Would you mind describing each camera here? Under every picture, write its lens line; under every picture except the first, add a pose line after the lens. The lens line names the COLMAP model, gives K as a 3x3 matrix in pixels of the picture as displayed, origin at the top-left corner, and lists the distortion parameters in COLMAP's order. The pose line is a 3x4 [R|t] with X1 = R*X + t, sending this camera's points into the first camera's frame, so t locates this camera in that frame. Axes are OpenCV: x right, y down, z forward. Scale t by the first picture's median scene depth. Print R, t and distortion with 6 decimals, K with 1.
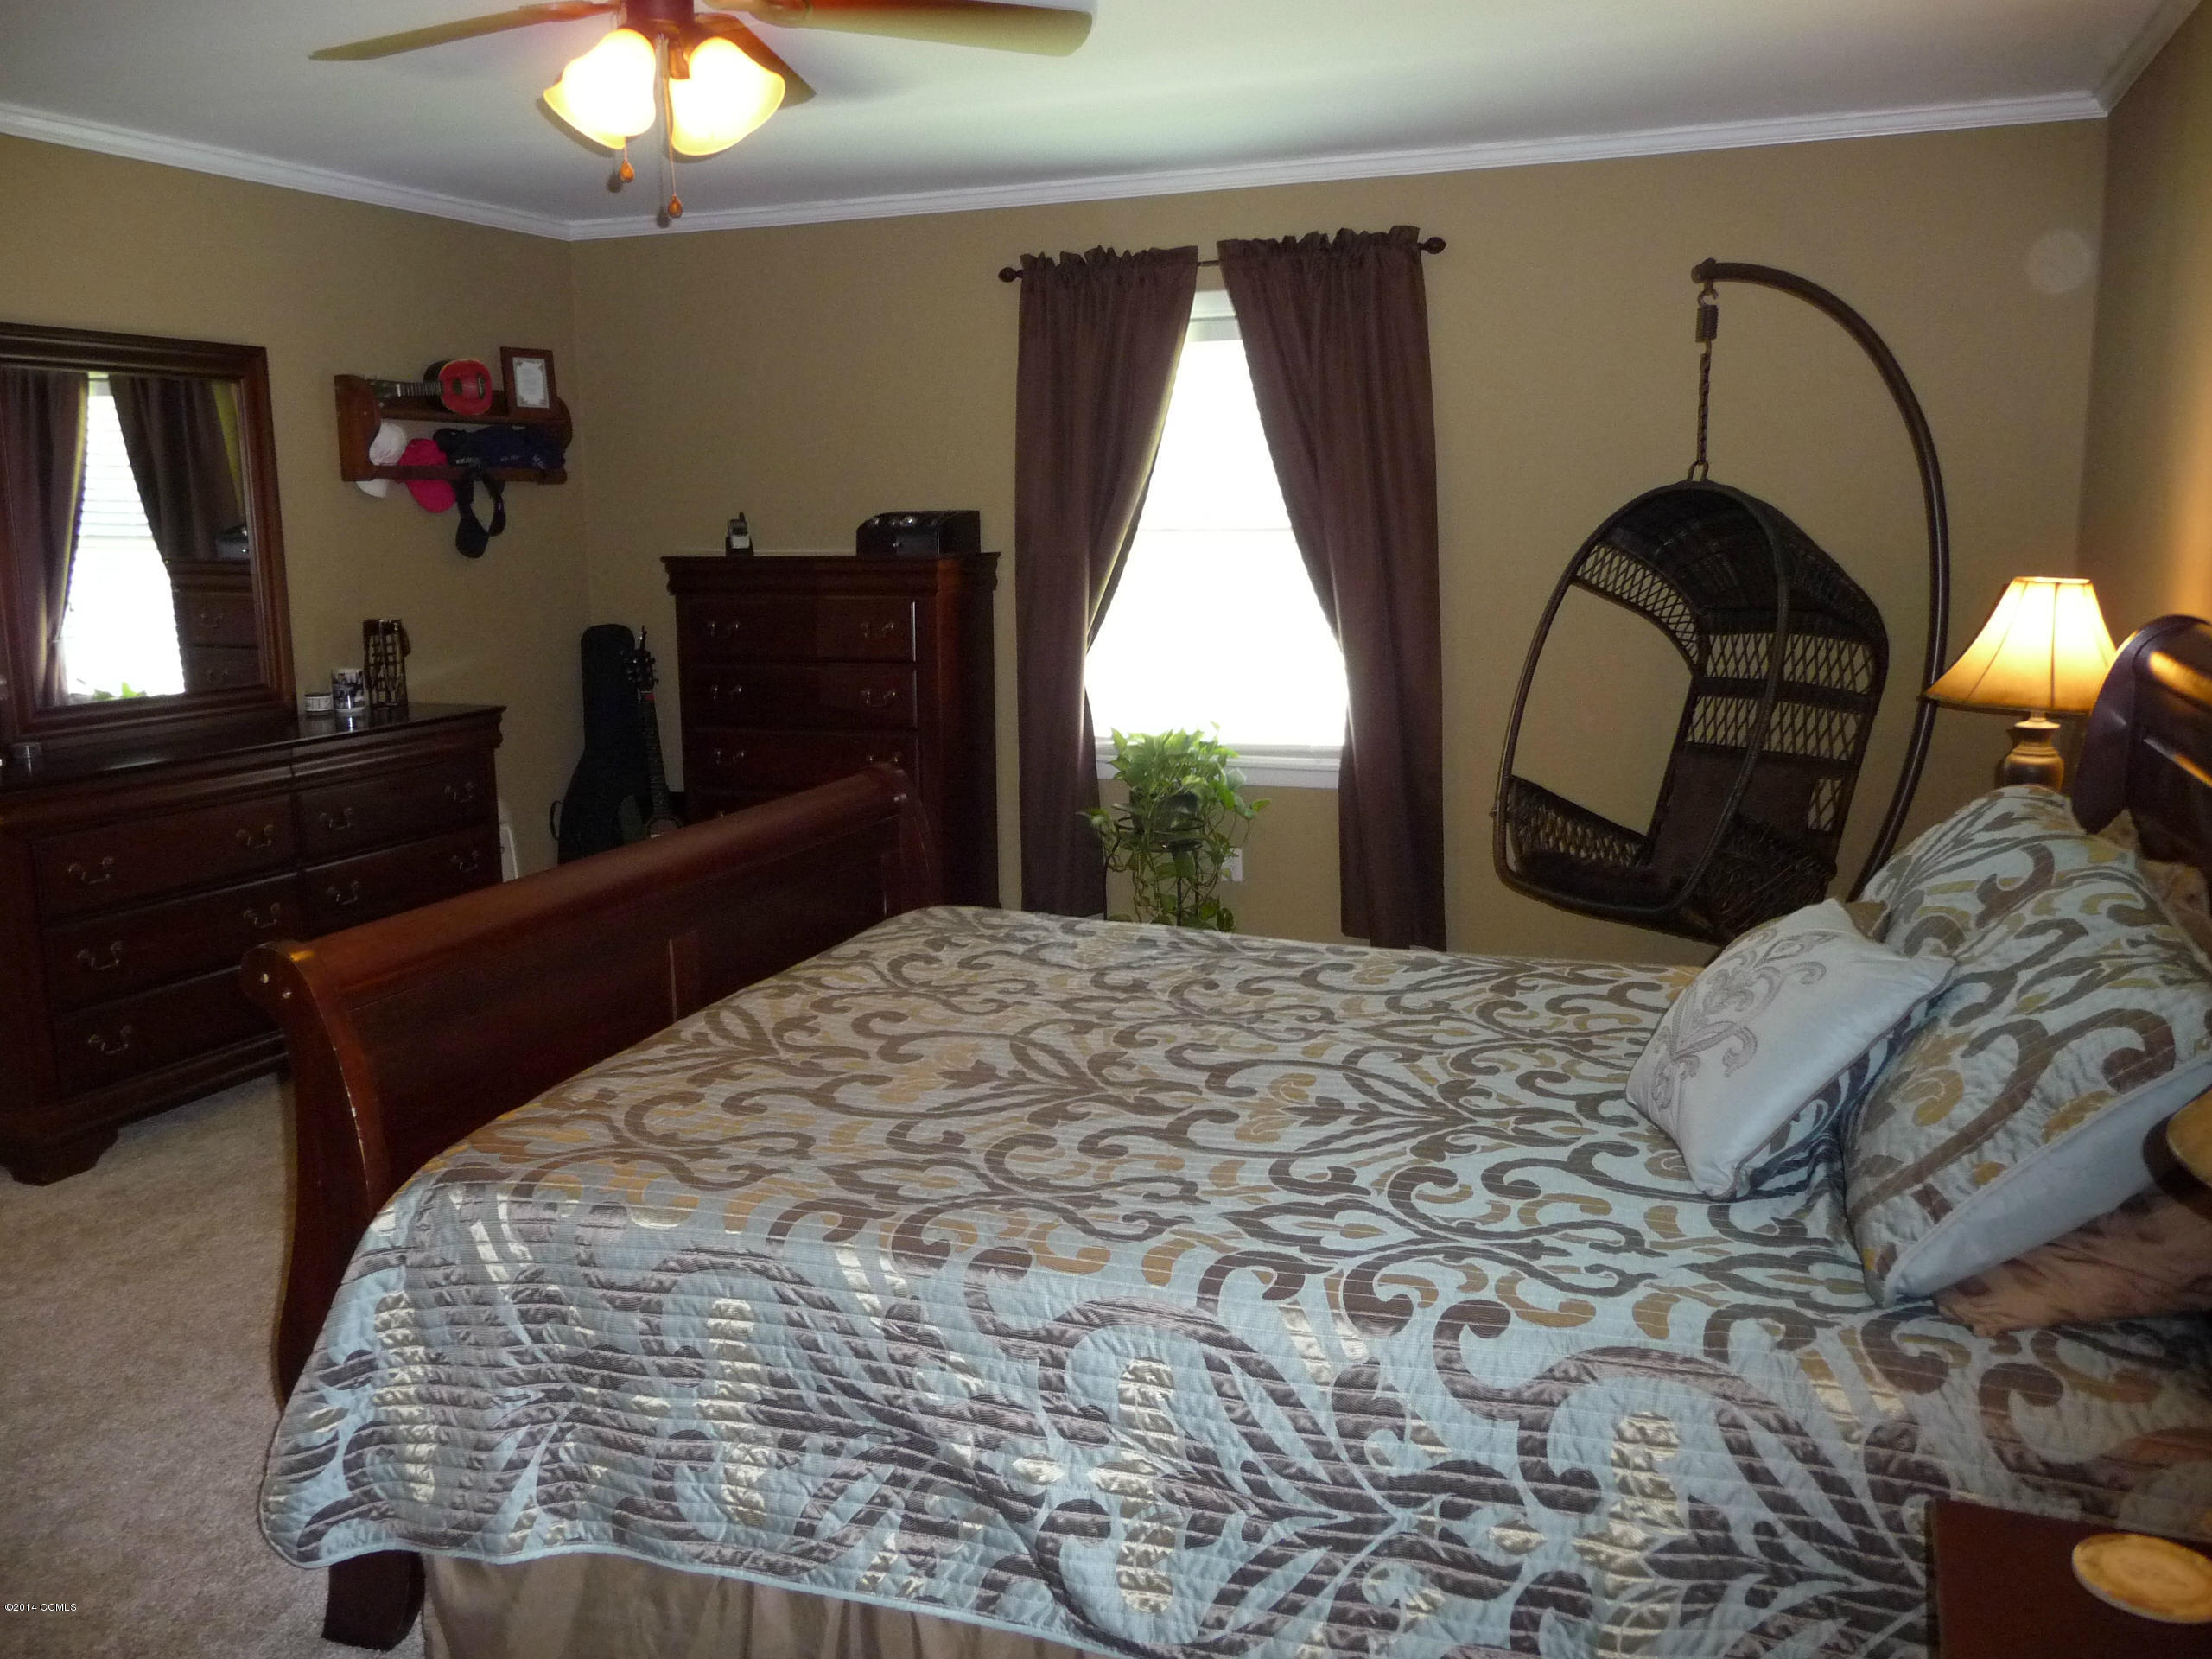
lens RADIAL K [[1820.6, 0, 1105.6], [0, 1820.6, 848.5], [0, 0, 1]] dist [-0.045298, 0.038247]
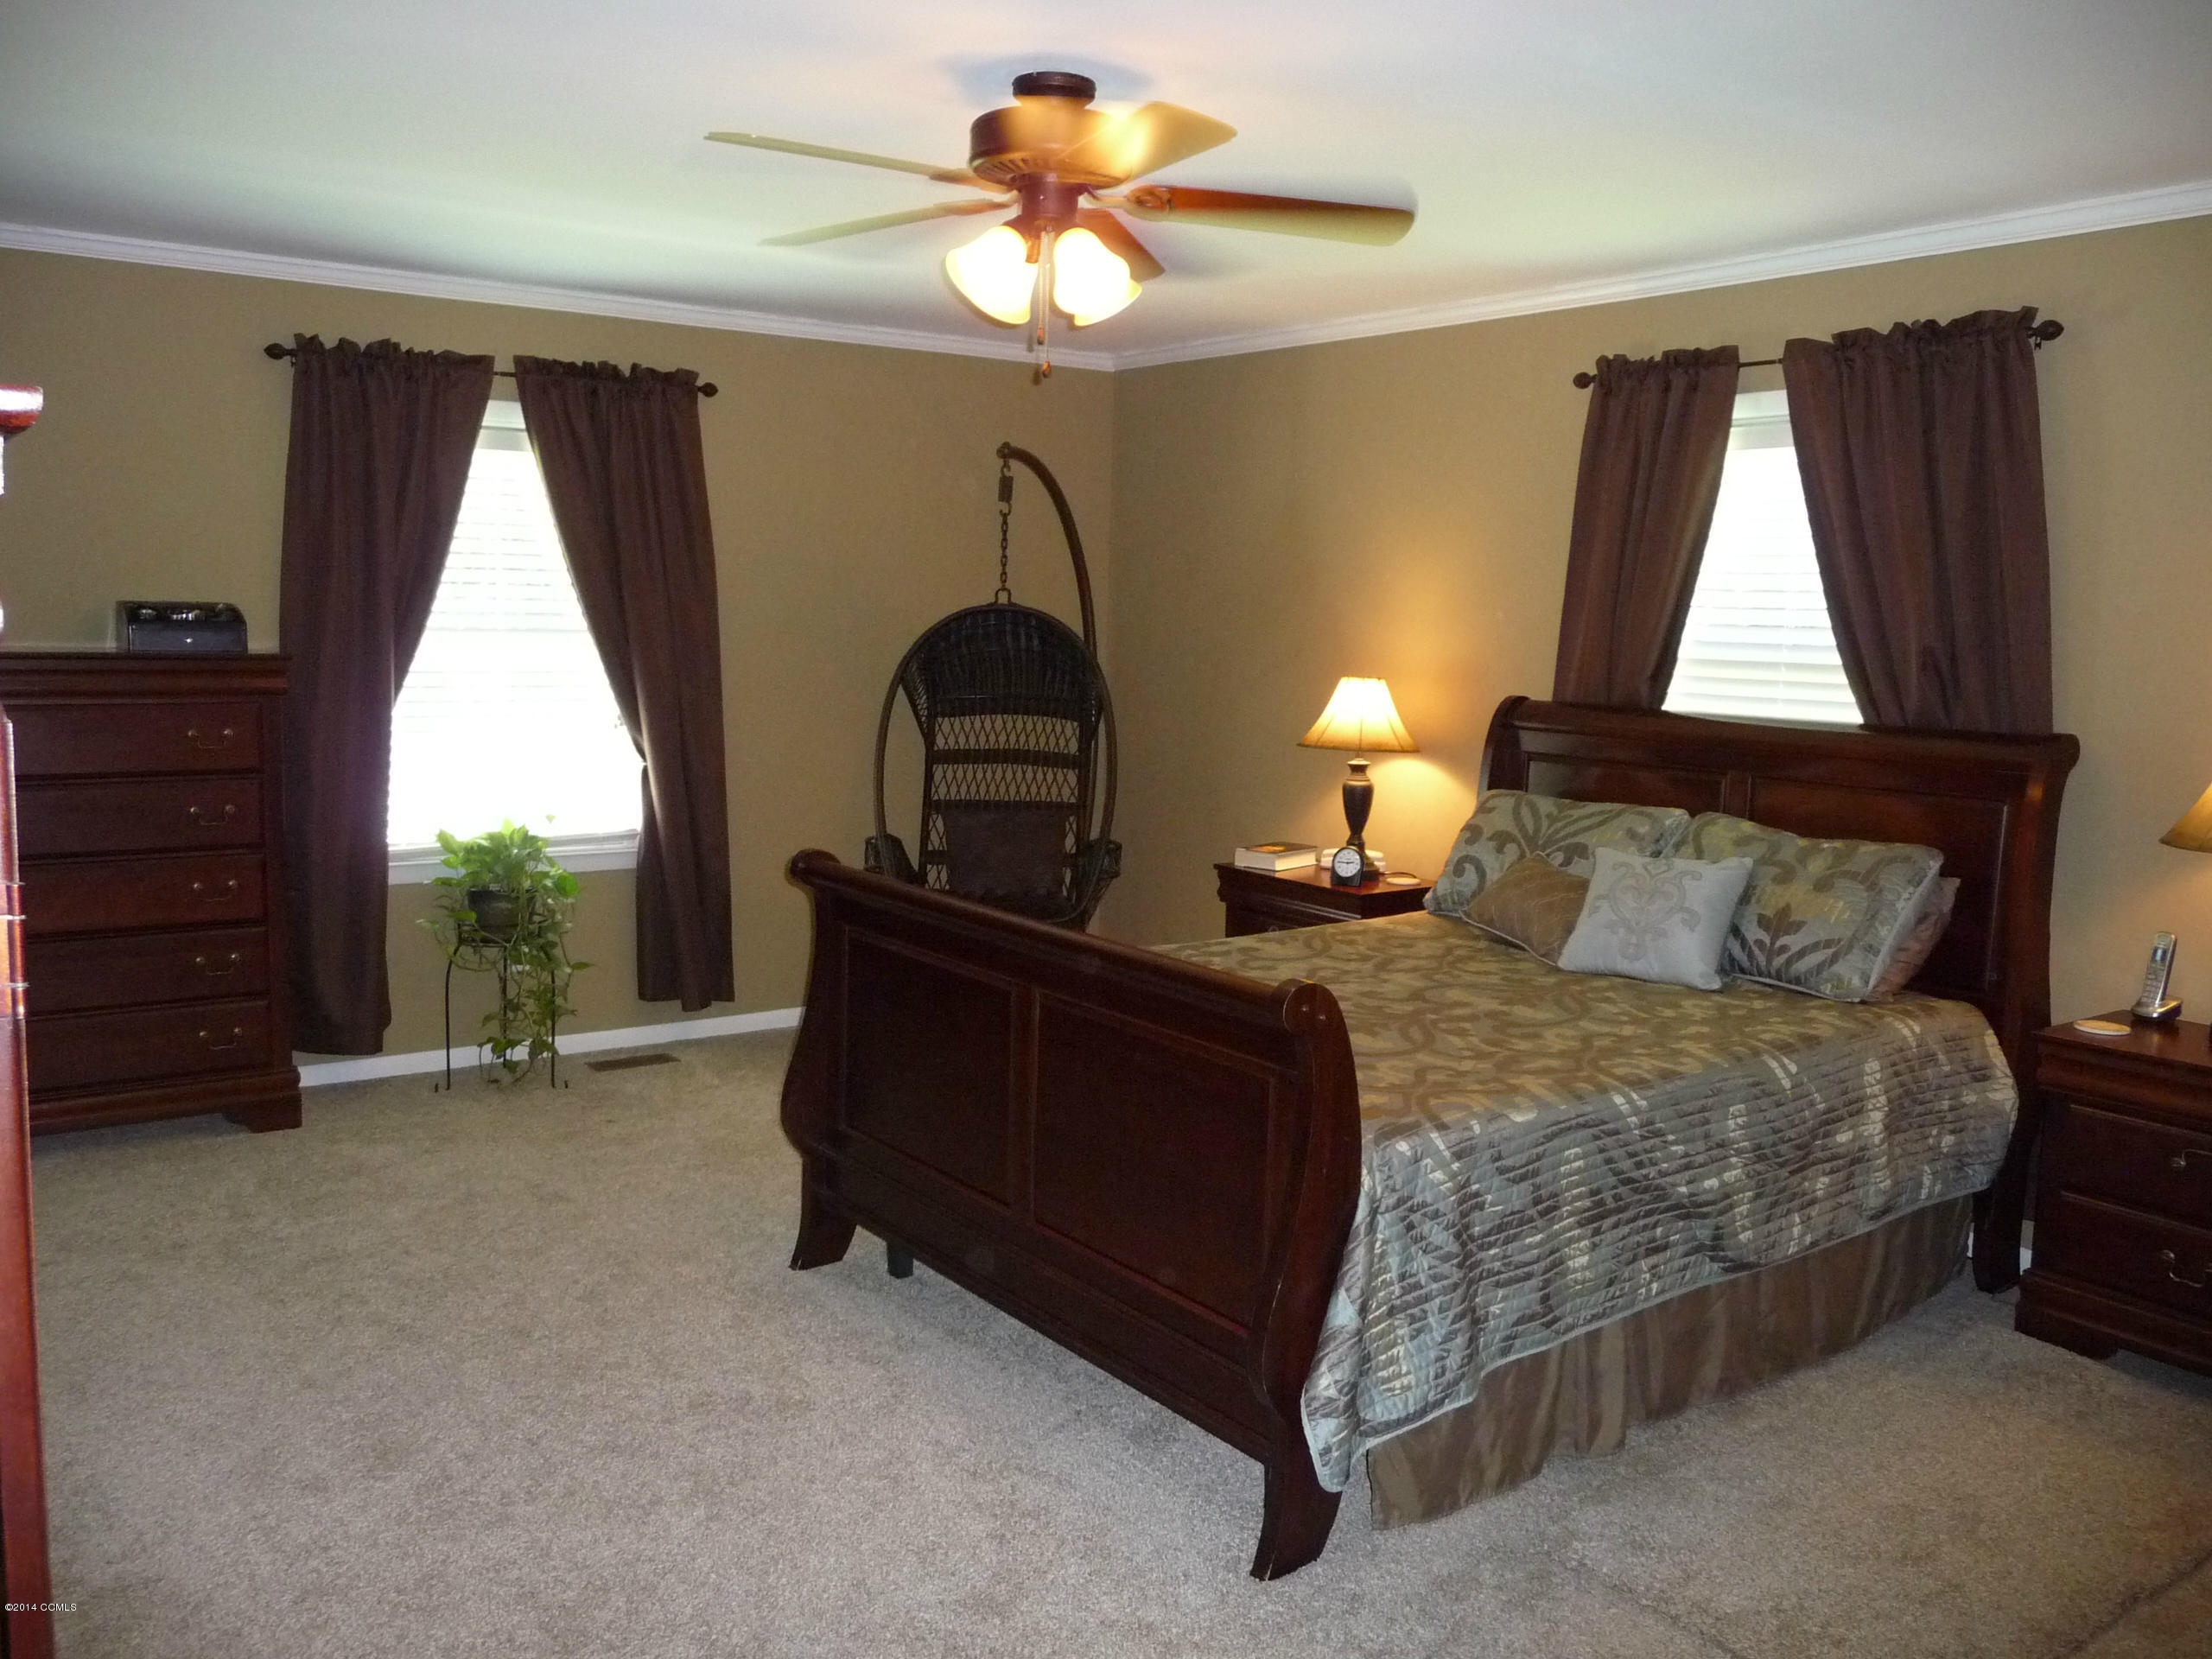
lens RADIAL K [[1820.6, 0, 1105.1], [0, 1820.6, 821.9], [0, 0, 1]] dist [-0.045298, 0.038247]
pose [[0.535913, -0.072354, 0.841167, -0.768470], [0.124026, 0.992259, 0.006333, -0.039151], [-0.835114, 0.100933, 0.540738, 0.213310]]
